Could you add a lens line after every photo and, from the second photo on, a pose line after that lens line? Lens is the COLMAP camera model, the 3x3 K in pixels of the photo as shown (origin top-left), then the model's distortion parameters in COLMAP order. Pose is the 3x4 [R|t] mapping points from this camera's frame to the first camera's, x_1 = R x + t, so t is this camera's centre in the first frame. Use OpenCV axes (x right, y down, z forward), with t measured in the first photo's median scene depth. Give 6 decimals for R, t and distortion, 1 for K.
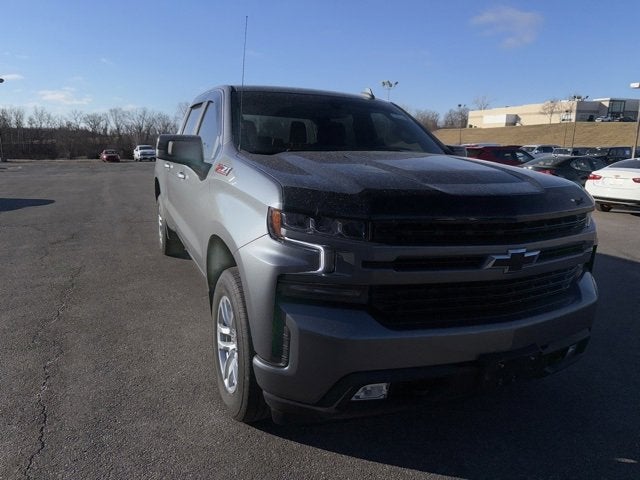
lens RADIAL K [[448.7, 0, 320.1], [0, 448.7, 223.9], [0, 0, 1]] dist [0.053986, -0.003119]
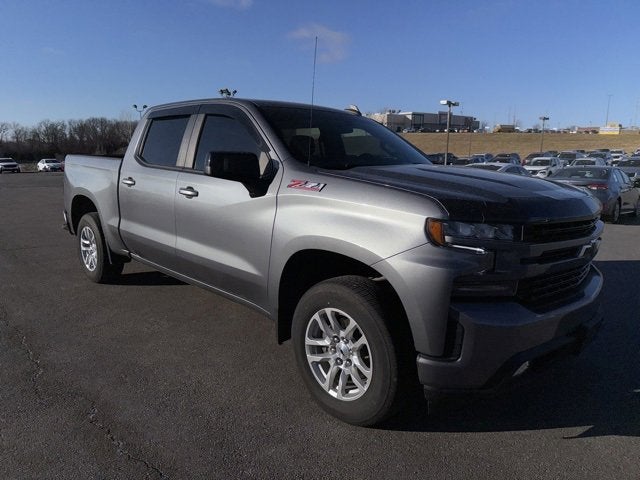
lens RADIAL K [[448.7, 0, 320.1], [0, 448.7, 223.9], [0, 0, 1]] dist [0.053986, -0.003119]
pose [[0.932110, -0.065495, 0.356204, -0.585193], [0.071841, 0.997405, -0.004600, -0.028575], [-0.354978, 0.029877, 0.934397, 0.046272]]
